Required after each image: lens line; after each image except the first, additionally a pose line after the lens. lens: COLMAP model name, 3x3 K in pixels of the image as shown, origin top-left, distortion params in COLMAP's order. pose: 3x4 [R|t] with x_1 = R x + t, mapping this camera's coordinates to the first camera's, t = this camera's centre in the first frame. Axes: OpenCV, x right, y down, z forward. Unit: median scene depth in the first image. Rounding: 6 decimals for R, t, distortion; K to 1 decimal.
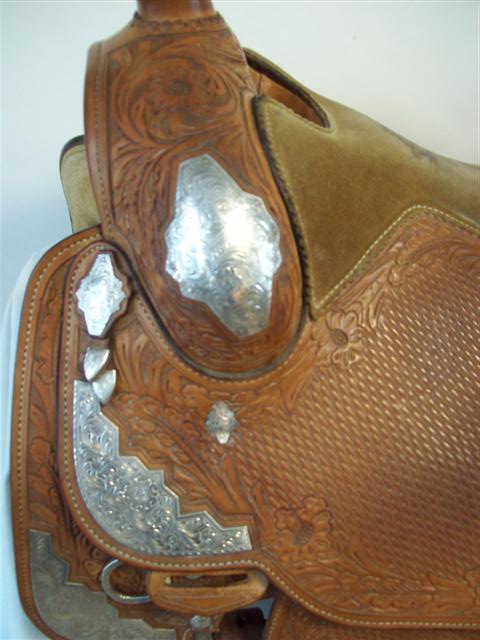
lens RADIAL K [[684.5, 0, 237.1], [0, 684.5, 320.6], [0, 0, 1]] dist [-0.144856, 0.000000]
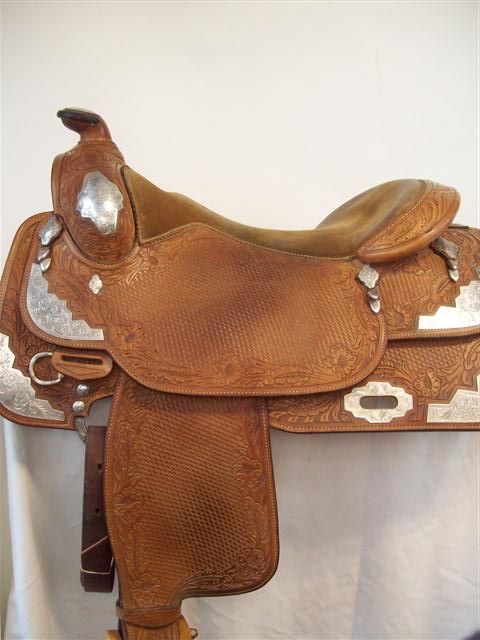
lens RADIAL K [[684.5, 0, 240.5], [0, 684.5, 321.6], [0, 0, 1]] dist [-0.144856, 0.000000]
pose [[0.998549, 0.030099, 0.044647, 0.356383], [-0.007766, 0.901014, -0.433721, 1.224710], [-0.053282, 0.432745, 0.899940, -0.969560]]
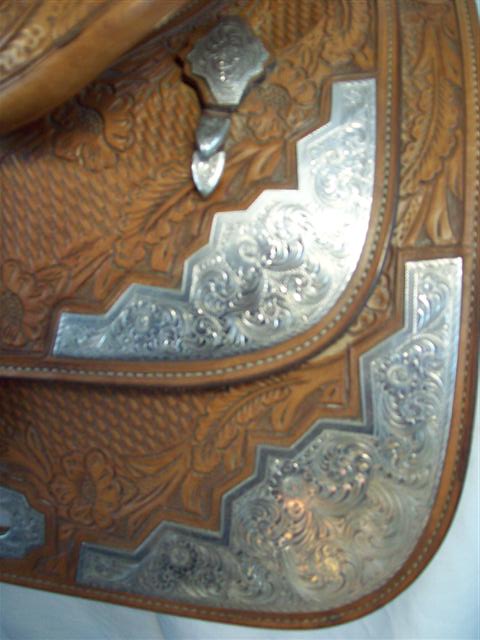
lens RADIAL K [[684.5, 0, 241.1], [0, 684.5, 320.6], [0, 0, 1]] dist [-0.144856, 0.000000]
pose [[0.979170, 0.106735, -0.172724, 1.368551], [-0.106595, 0.994251, 0.010112, 0.216369], [0.172810, 0.008510, 0.984918, 0.300289]]
